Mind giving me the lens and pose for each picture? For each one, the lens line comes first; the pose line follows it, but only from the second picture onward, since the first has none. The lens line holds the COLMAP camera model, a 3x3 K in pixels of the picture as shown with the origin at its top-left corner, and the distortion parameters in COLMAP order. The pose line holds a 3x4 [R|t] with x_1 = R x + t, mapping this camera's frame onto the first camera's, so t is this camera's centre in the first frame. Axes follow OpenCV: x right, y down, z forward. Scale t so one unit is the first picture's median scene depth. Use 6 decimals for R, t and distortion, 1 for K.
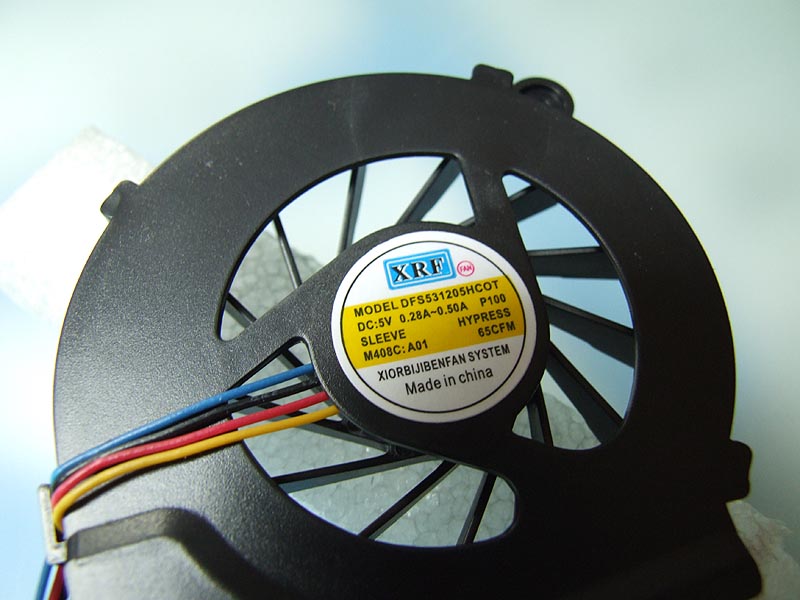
lens RADIAL K [[624.7, 0, 393.3], [0, 624.7, 298.3], [0, 0, 1]] dist [-0.072778, 0.000595]
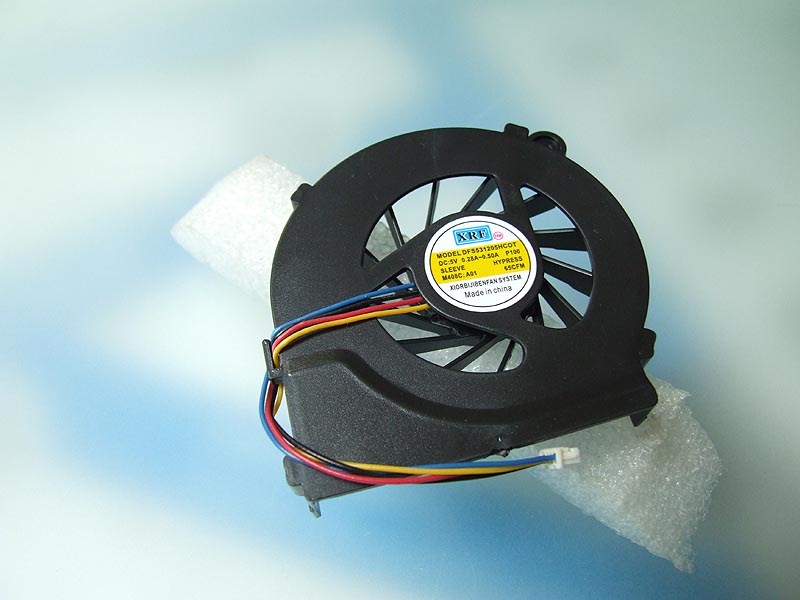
lens RADIAL K [[622.8, 0, 405.3], [0, 622.8, 307.8], [0, 0, 1]] dist [-0.001448, -0.002944]
pose [[0.999213, 0.030181, -0.025753, -0.094320], [-0.031707, 0.997629, -0.061089, 0.263030], [0.023848, 0.061857, 0.997800, -0.746613]]
